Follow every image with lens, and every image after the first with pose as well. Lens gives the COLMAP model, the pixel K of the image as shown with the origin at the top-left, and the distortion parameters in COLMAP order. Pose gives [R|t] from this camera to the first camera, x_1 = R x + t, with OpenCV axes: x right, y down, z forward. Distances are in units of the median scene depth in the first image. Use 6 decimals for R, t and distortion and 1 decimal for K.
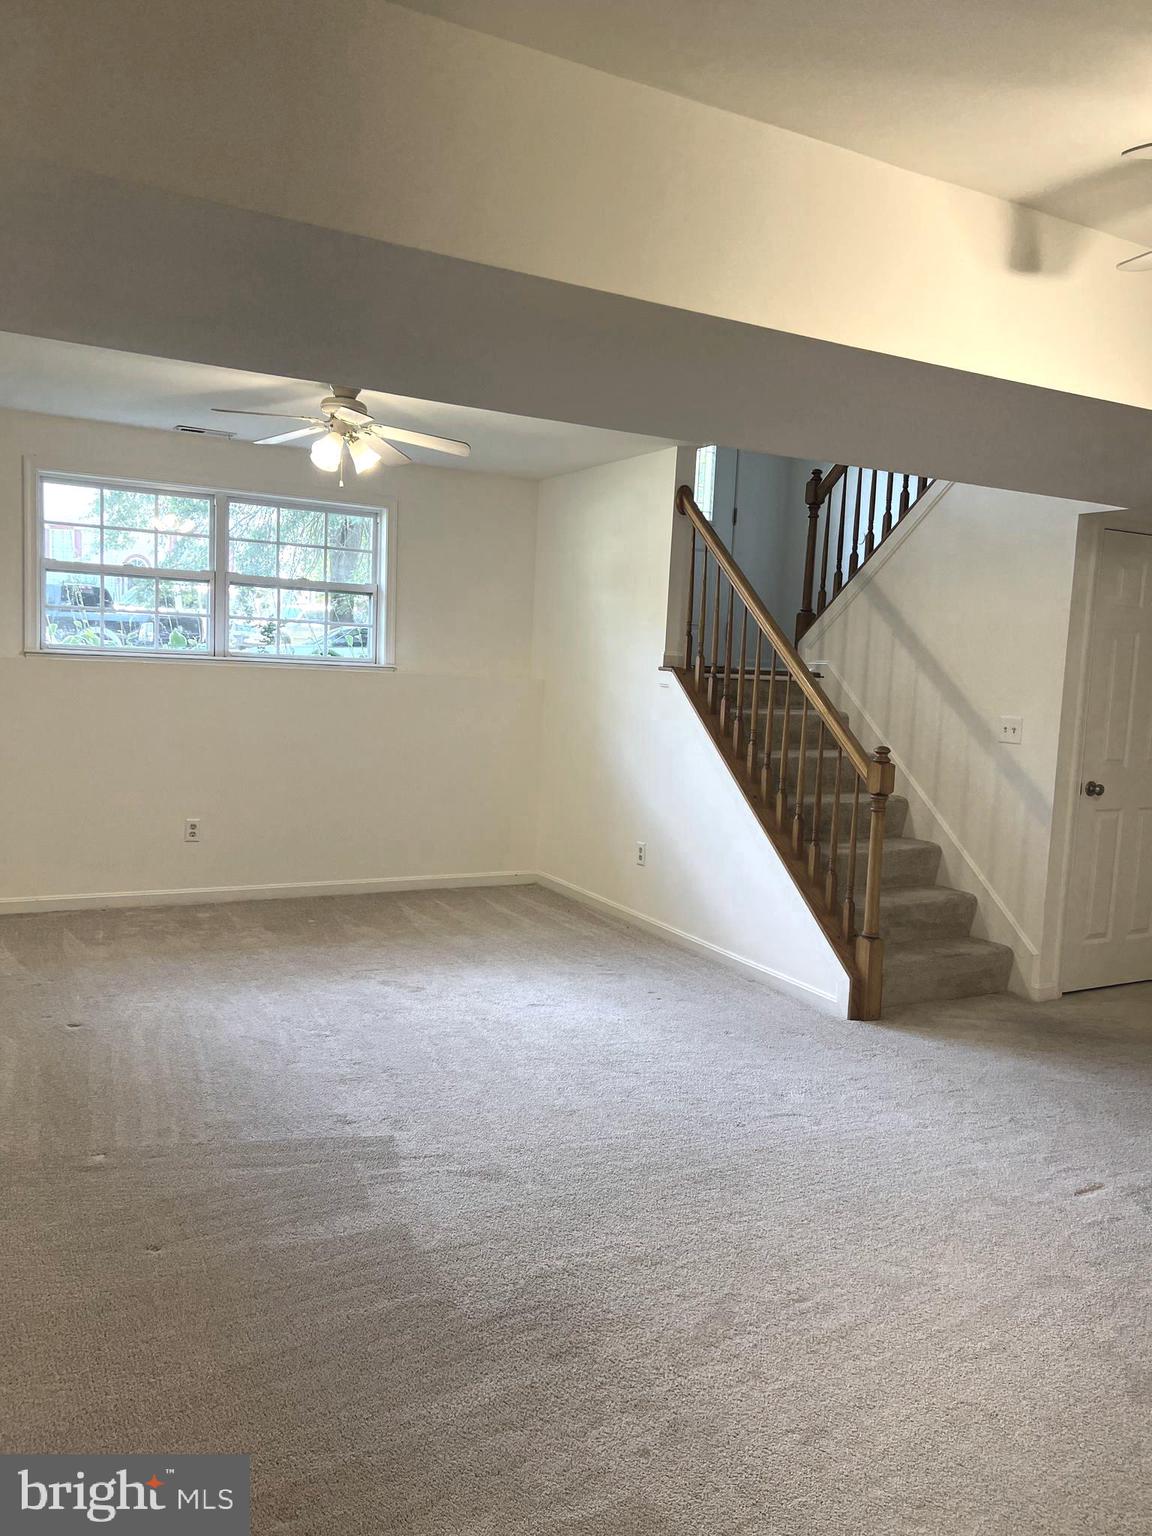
lens RADIAL K [[1160.2, 0, 576.0], [0, 1160.2, 768.0], [0, 0, 1]] dist [0.029217, -0.007543]
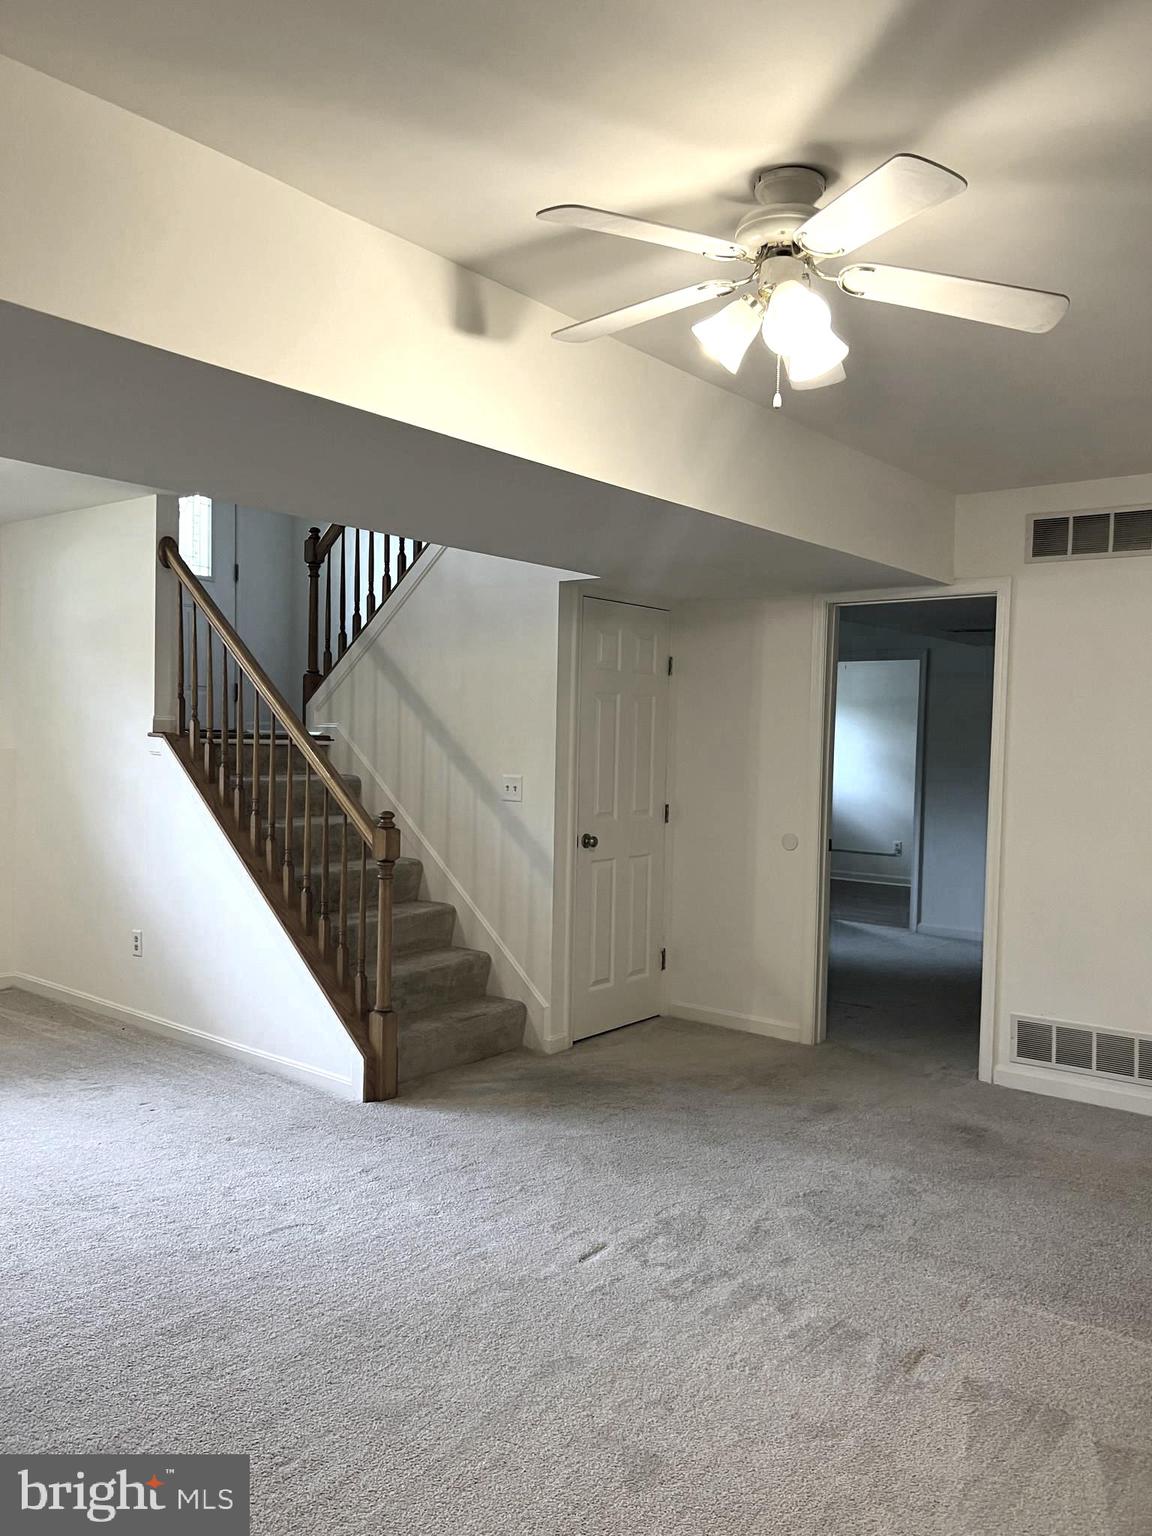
lens RADIAL K [[1166.7, 0, 578.0], [0, 1166.7, 738.5], [0, 0, 1]] dist [0.113987, -0.108112]
pose [[0.922709, -0.023128, 0.384803, 0.031526], [0.053676, 0.996183, -0.068834, -0.001816], [-0.381743, 0.084169, 0.920428, 0.028579]]
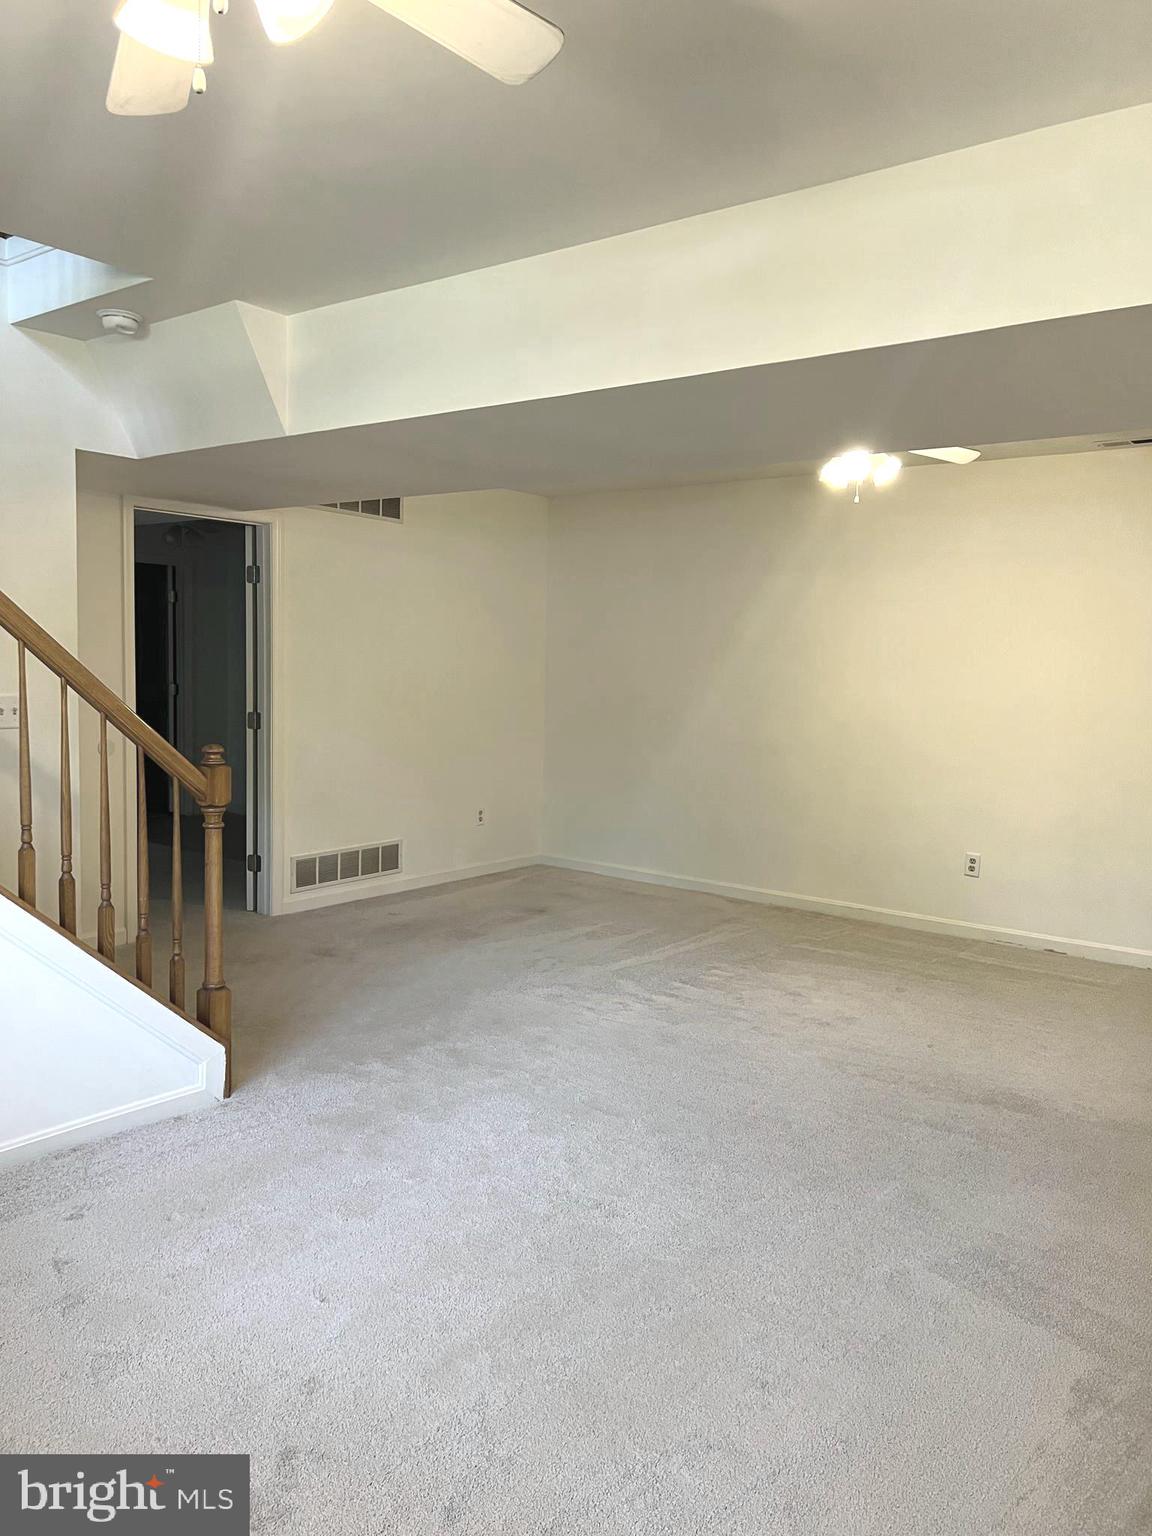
lens RADIAL K [[1160.2, 0, 576.0], [0, 1160.2, 768.0], [0, 0, 1]] dist [0.029217, -0.007543]
pose [[-0.387537, -0.142483, 0.910776, -0.505378], [0.044636, 0.983924, 0.172919, -0.119863], [-0.920773, 0.107666, -0.374947, 0.986120]]
